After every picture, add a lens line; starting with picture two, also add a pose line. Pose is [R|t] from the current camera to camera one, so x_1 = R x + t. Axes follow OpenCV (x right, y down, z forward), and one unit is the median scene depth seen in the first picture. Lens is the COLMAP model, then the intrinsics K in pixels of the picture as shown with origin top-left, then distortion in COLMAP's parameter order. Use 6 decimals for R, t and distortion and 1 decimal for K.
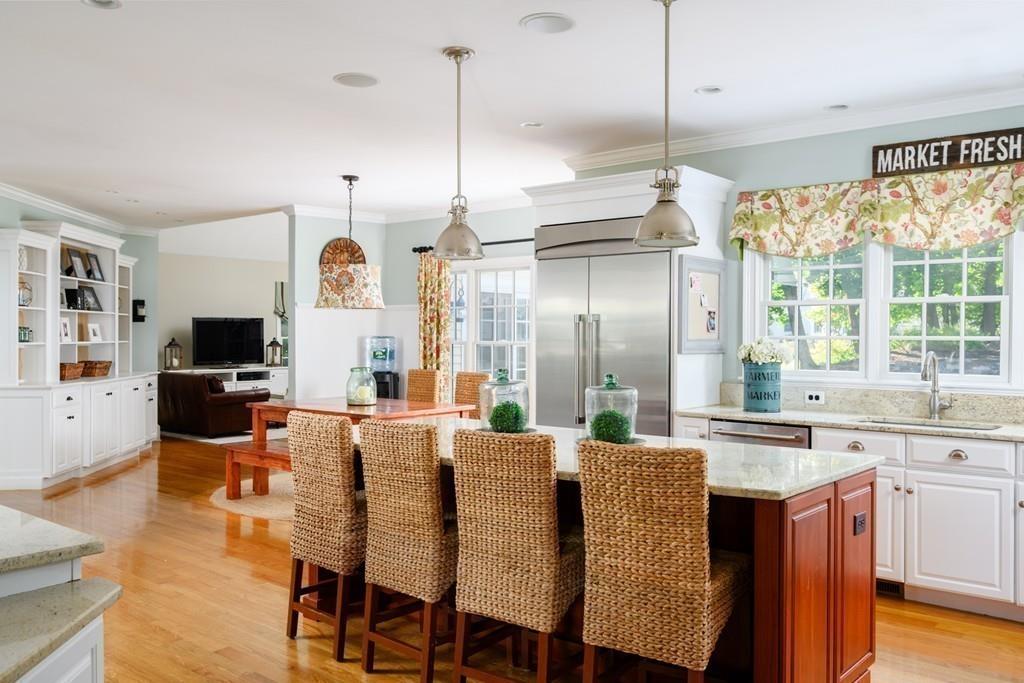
lens RADIAL K [[847.7, 0, 512.0], [0, 847.7, 341.5], [0, 0, 1]] dist [-0.004257, -0.005272]
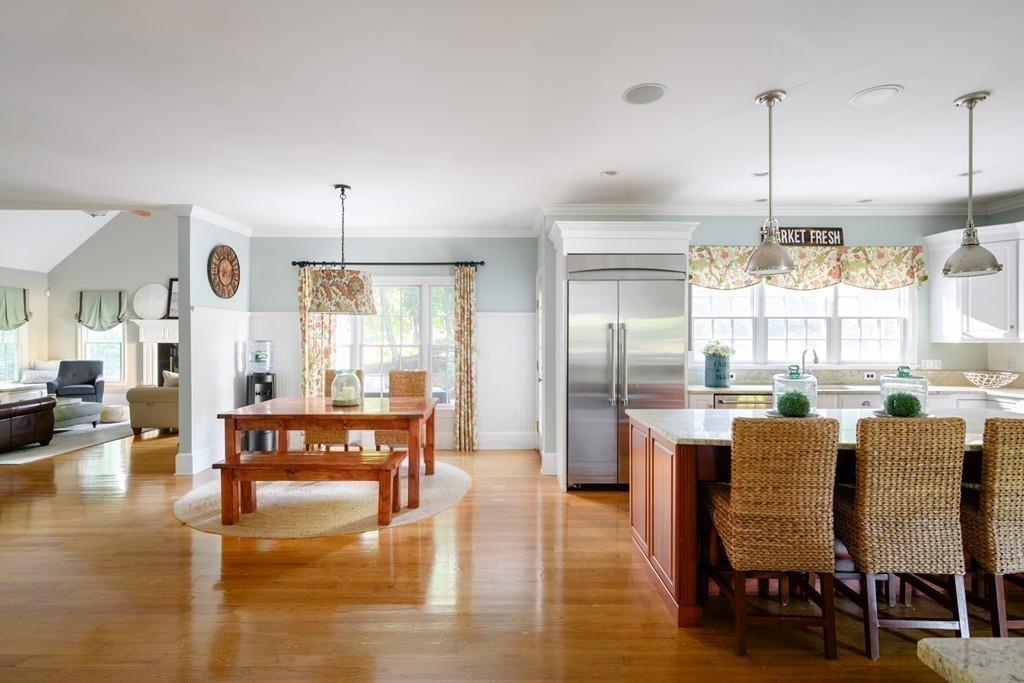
lens RADIAL K [[508.6, 0, 497.8], [0, 508.6, 340.0], [0, 0, 1]] dist [-0.004738, -0.001143]
pose [[0.761616, -0.005713, 0.648004, -0.662991], [0.007529, 0.999972, -0.000032, -0.007164], [-0.647985, 0.004904, 0.761637, 0.585861]]
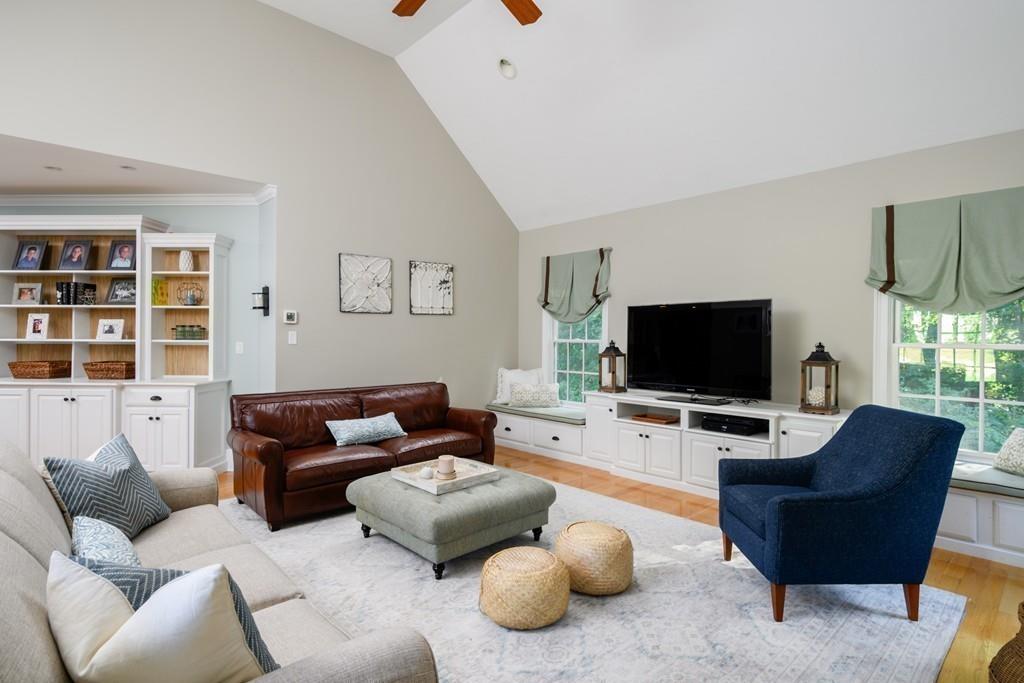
lens RADIAL K [[508.6, 0, 497.8], [0, 508.6, 340.0], [0, 0, 1]] dist [-0.004738, -0.001143]
pose [[-0.123307, 0.002289, -0.992366, -0.041435], [-0.013805, 0.999897, 0.004021, -0.015153], [0.992273, 0.014195, -0.123263, 2.797467]]
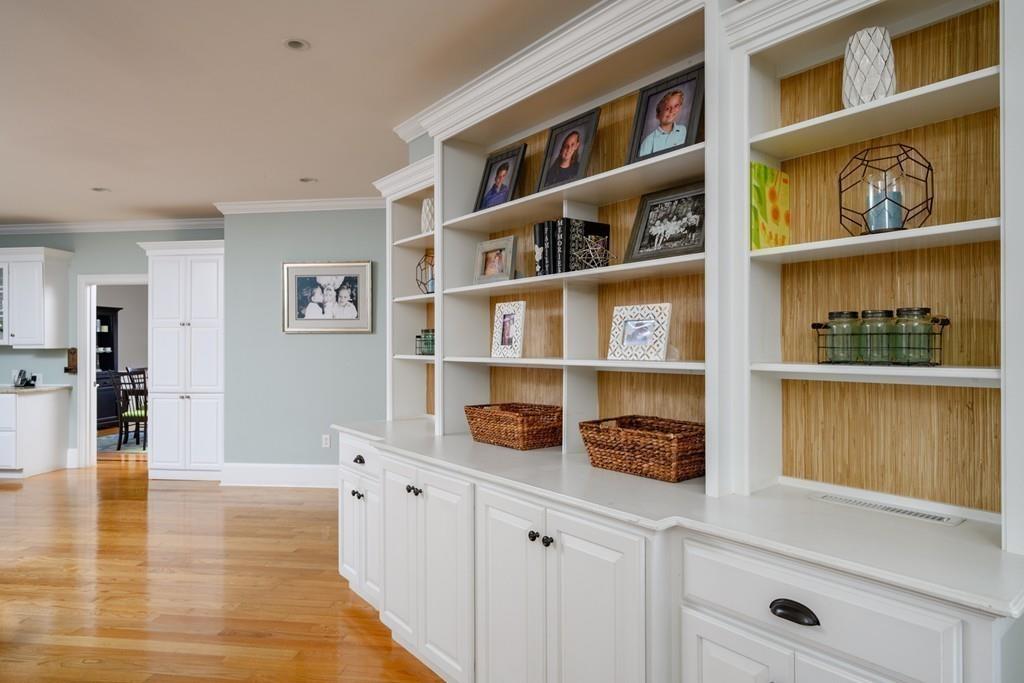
lens RADIAL K [[594.7, 0, 512.0], [0, 594.7, 341.5], [0, 0, 1]] dist [0.004179, 0.000932]
pose [[-0.836011, -0.005167, -0.548689, -0.635815], [-0.003862, 0.999986, -0.003531, -0.013415], [0.548700, -0.000833, -0.836019, 2.216773]]
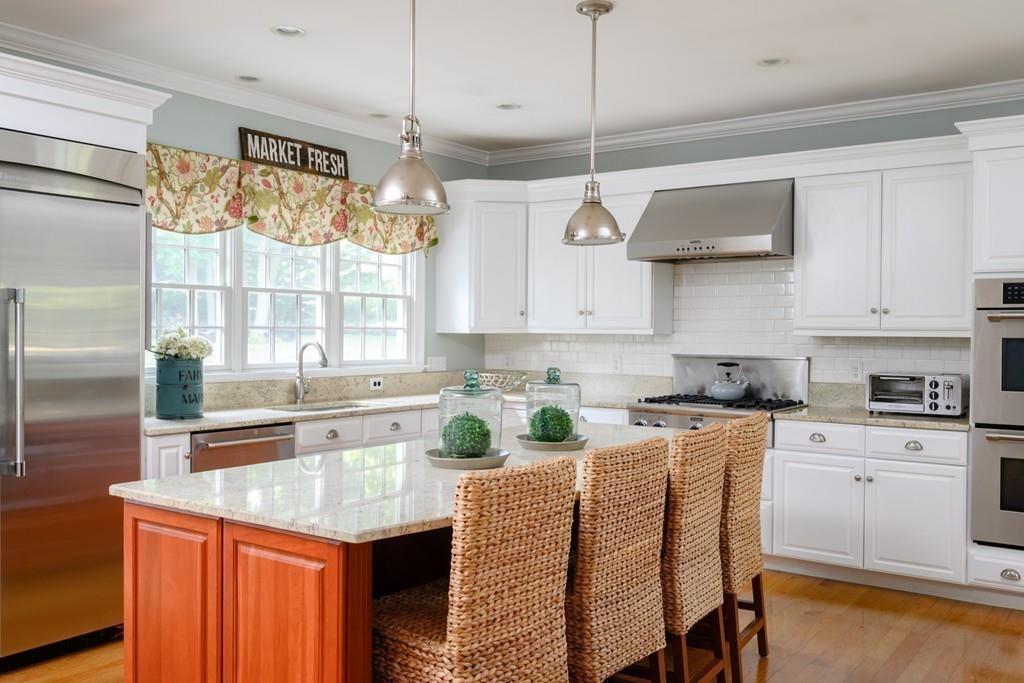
lens RADIAL K [[906.3, 0, 512.0], [0, 906.3, 341.5], [0, 0, 1]] dist [0.002935, 0.000819]
pose [[-0.081119, -0.019502, 0.996514, -0.642937], [-0.001932, 0.999810, 0.019409, -0.009019], [-0.996703, -0.000351, -0.081141, 0.803389]]
